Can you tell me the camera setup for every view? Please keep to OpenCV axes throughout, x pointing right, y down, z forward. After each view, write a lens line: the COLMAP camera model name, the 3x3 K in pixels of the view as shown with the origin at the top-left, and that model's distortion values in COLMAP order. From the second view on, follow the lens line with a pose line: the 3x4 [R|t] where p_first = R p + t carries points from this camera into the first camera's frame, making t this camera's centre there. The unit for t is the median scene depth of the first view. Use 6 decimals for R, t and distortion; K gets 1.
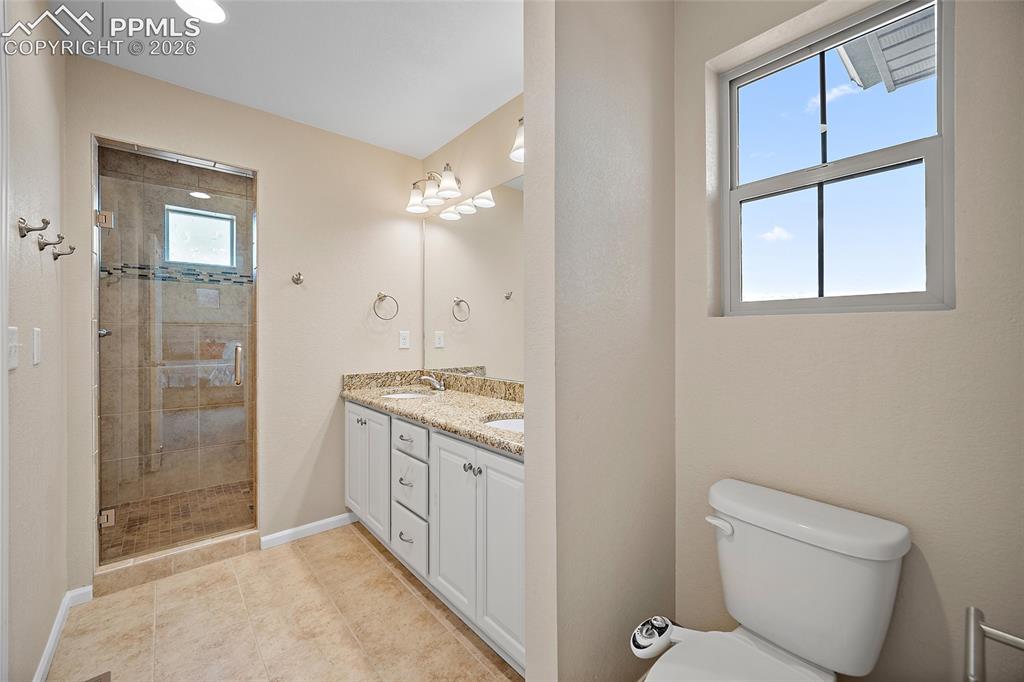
lens RADIAL K [[406.8, 0, 511.8], [0, 406.8, 337.6], [0, 0, 1]] dist [-0.003375, 0.001185]
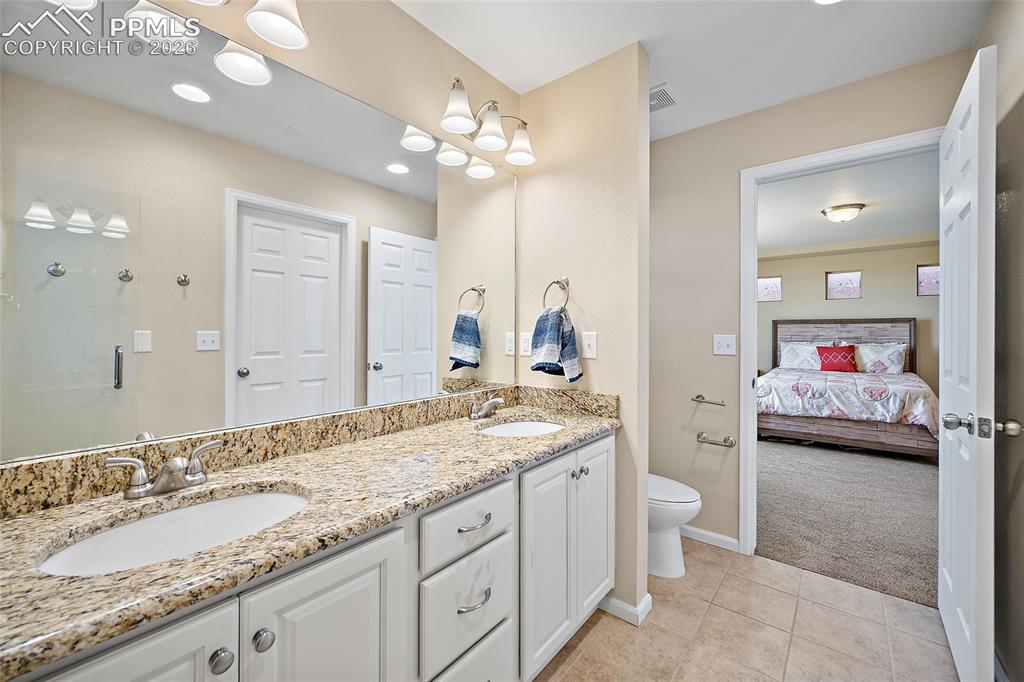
lens RADIAL K [[406.8, 0, 529.3], [0, 406.8, 330.9], [0, 0, 1]] dist [-0.003375, 0.001185]
pose [[-0.198393, 0.001067, 0.980122, -0.887005], [-0.000826, 0.999999, -0.001256, -0.021439], [-0.980122, -0.001059, -0.198392, 1.110710]]
